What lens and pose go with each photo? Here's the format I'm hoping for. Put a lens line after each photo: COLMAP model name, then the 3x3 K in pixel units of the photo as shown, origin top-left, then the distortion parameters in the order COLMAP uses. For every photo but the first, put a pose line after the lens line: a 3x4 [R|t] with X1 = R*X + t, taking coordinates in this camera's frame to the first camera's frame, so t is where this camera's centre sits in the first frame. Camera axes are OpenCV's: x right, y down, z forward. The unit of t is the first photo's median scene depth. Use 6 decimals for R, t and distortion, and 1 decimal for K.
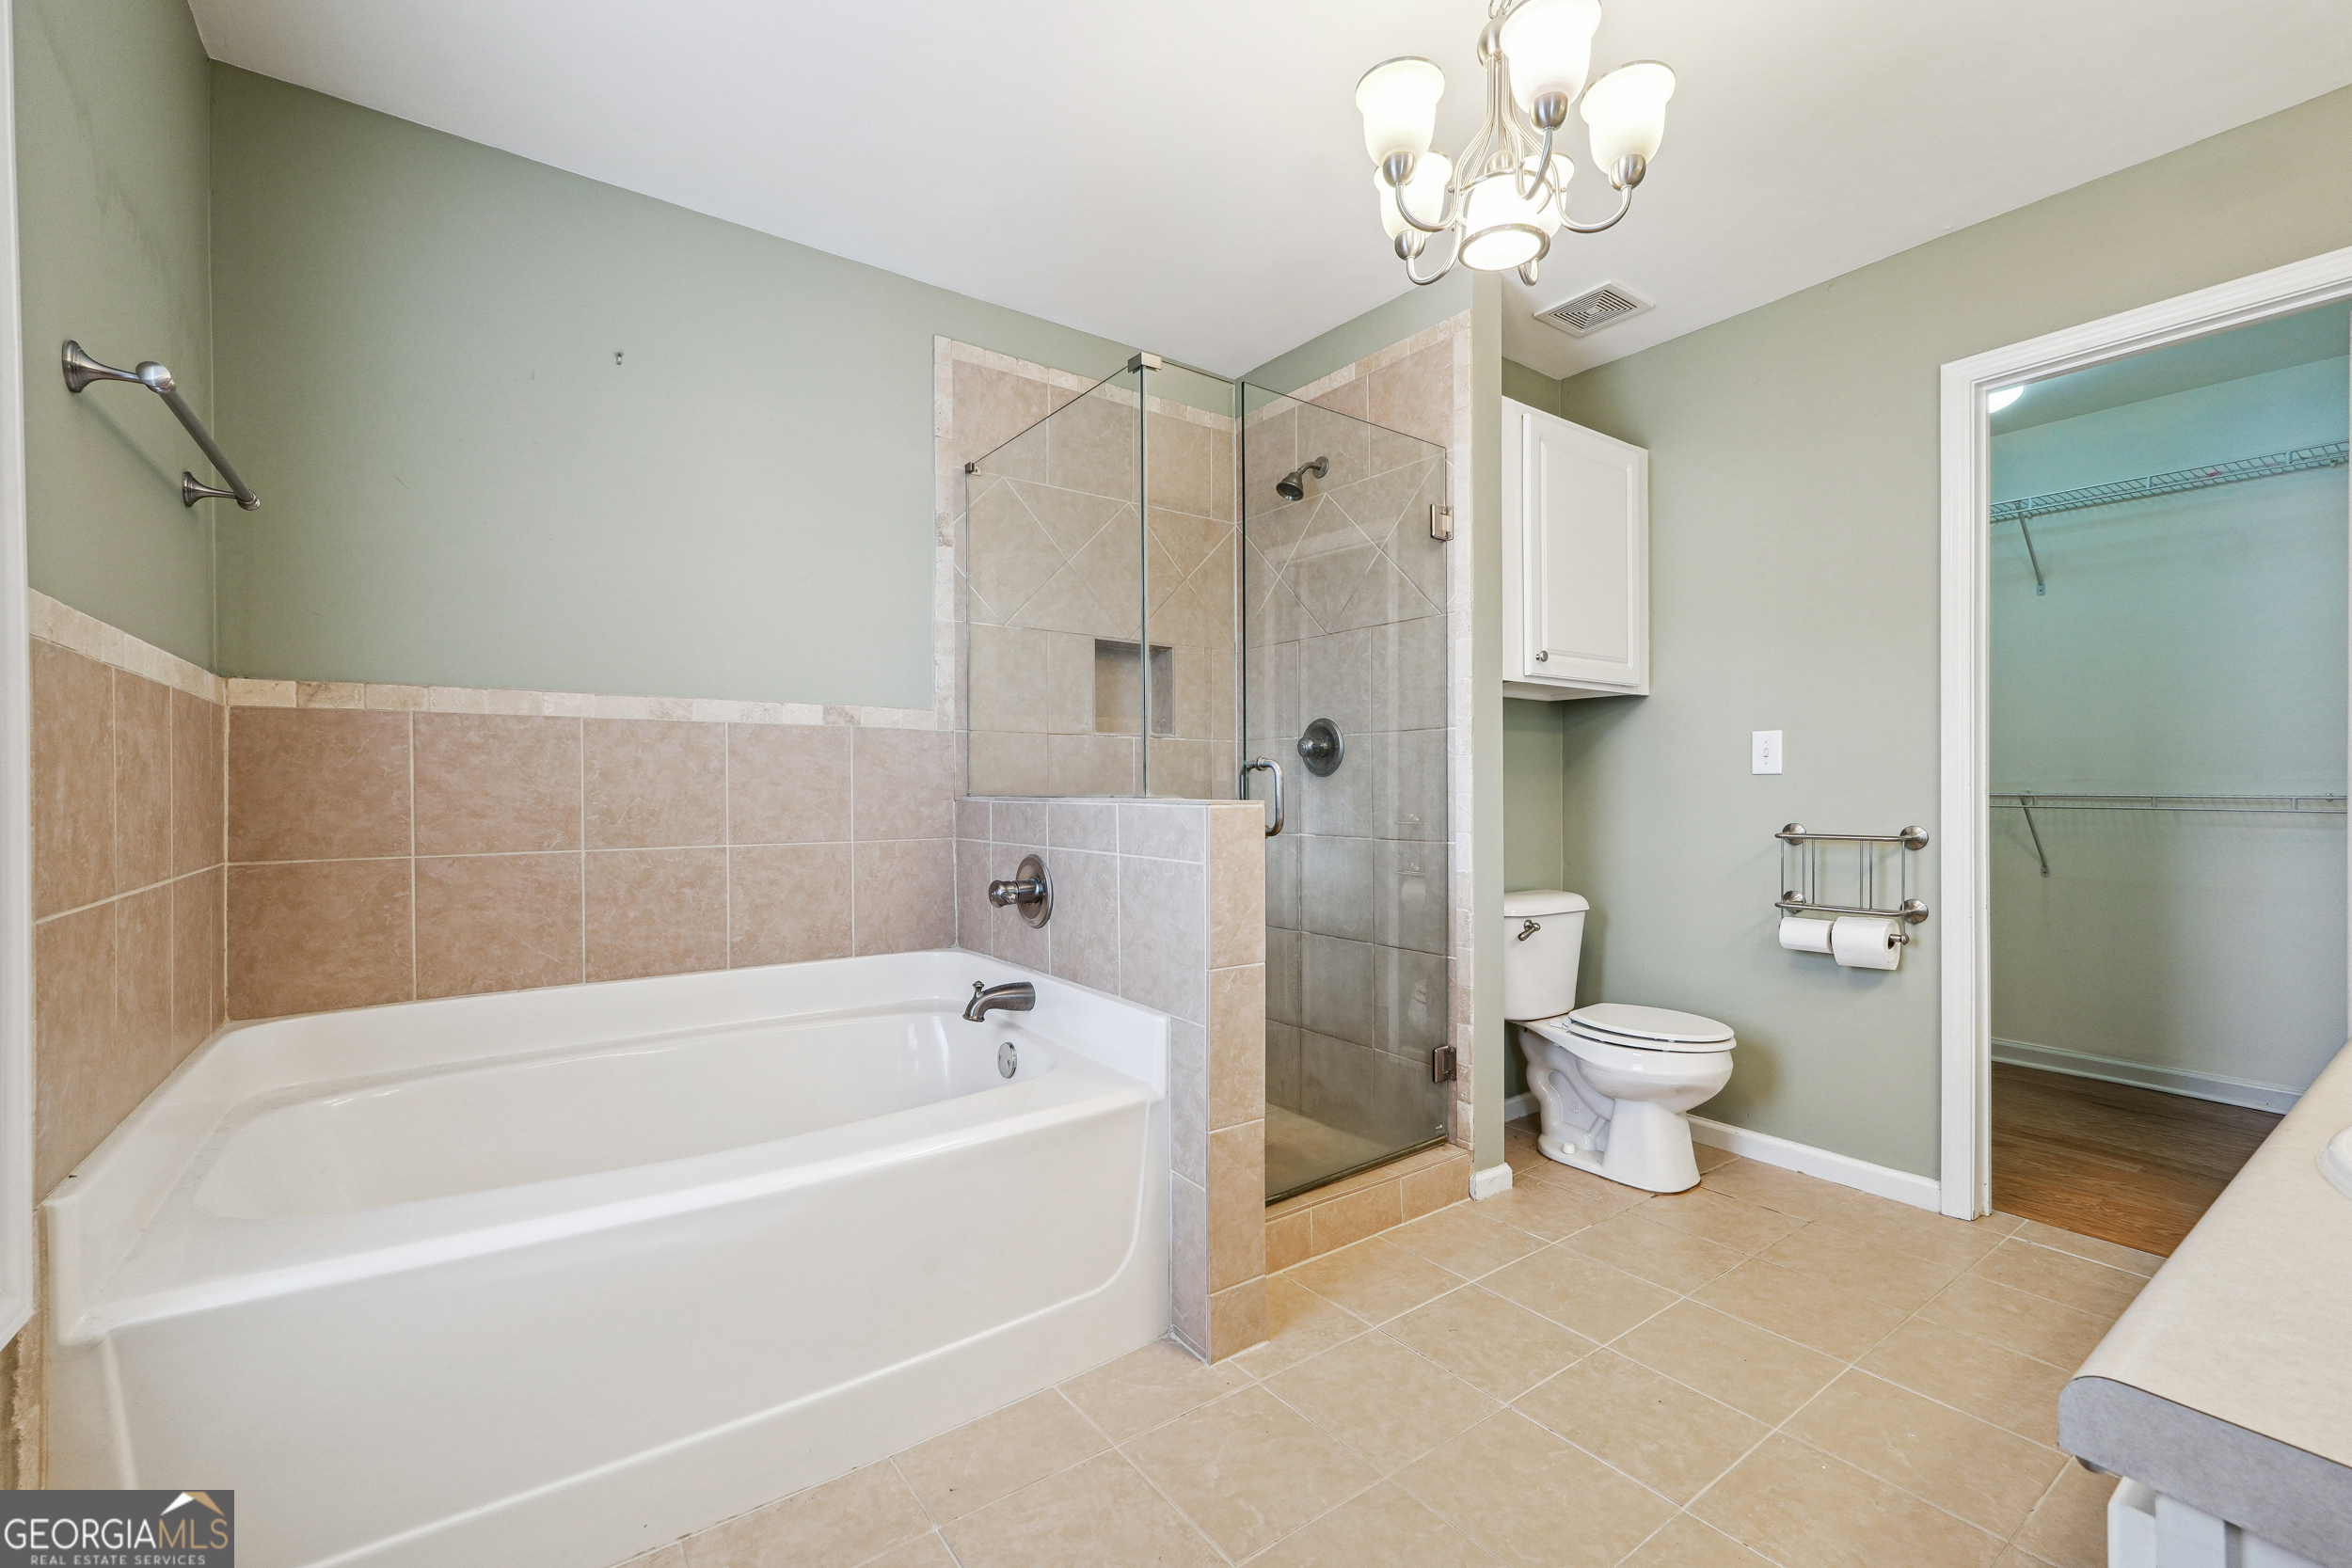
lens RADIAL K [[988.3, 0, 1182.4], [0, 988.3, 798.8], [0, 0, 1]] dist [-0.008271, 0.005530]
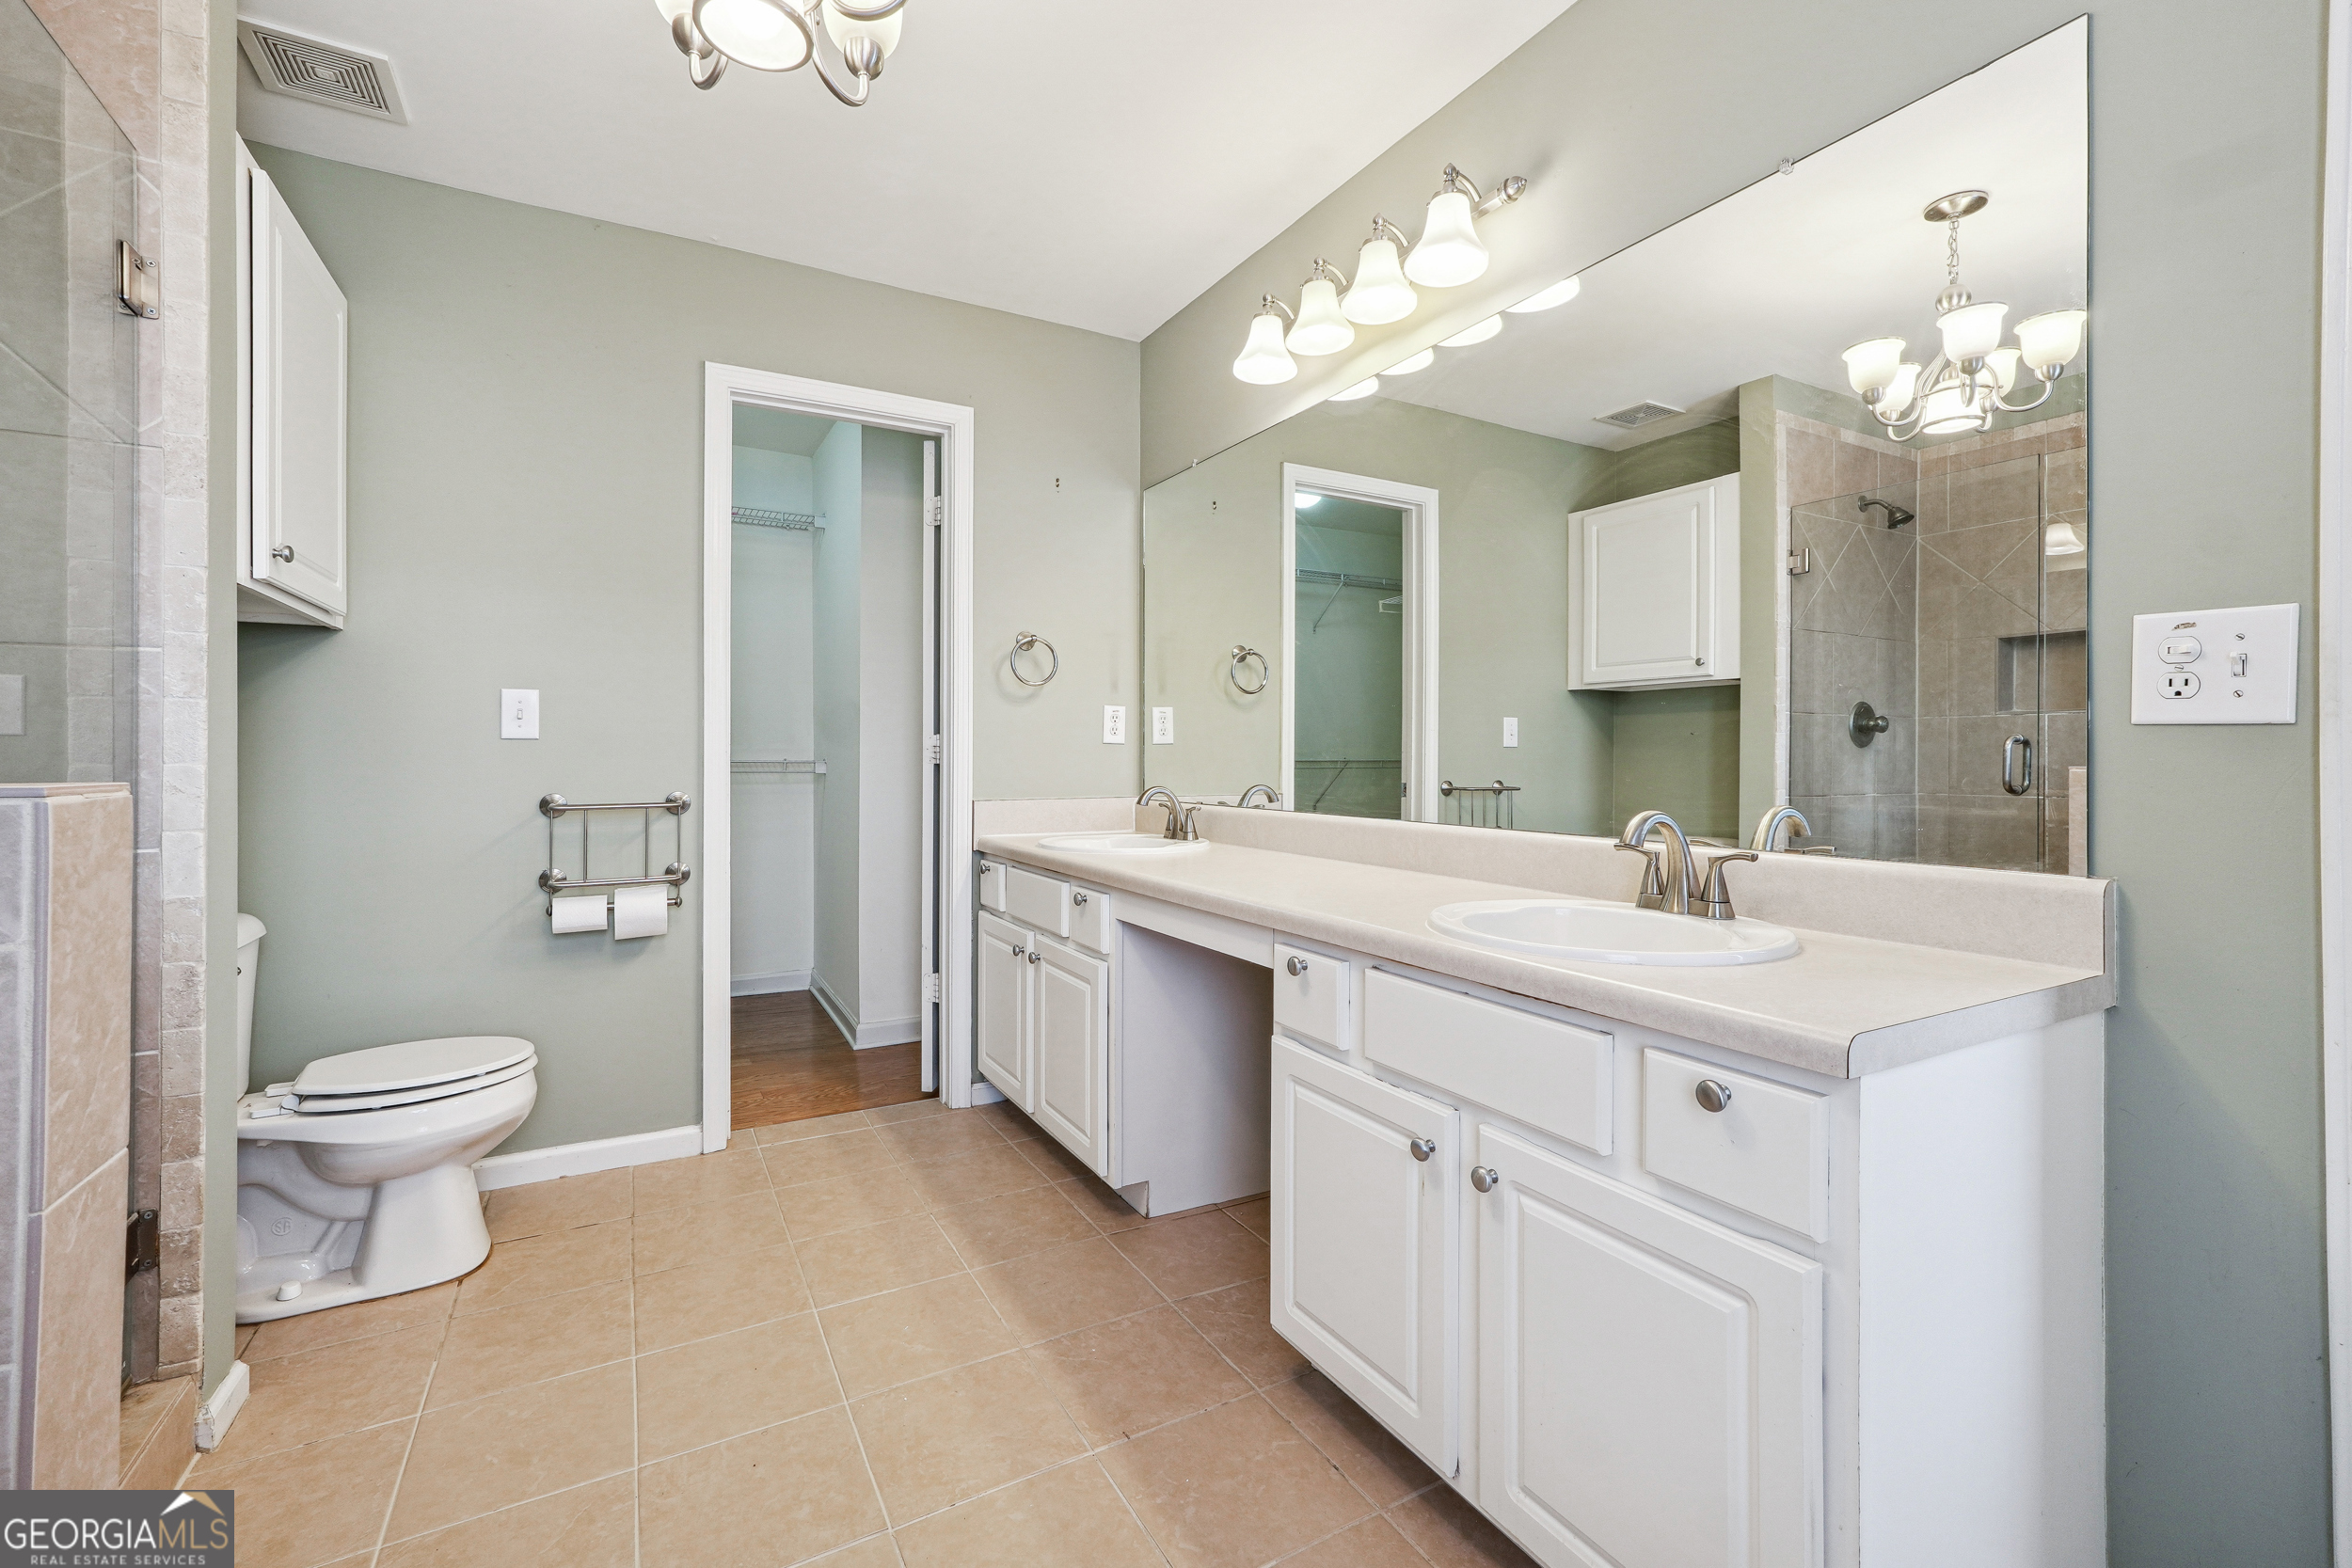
lens RADIAL K [[988.3, 0, 1160.2], [0, 988.3, 748.8], [0, 0, 1]] dist [-0.008271, 0.005530]
pose [[0.117001, 0.007793, 0.993101, -0.225653], [0.003323, 0.999961, -0.008238, -0.007412], [-0.993126, 0.004264, 0.116970, 0.359345]]
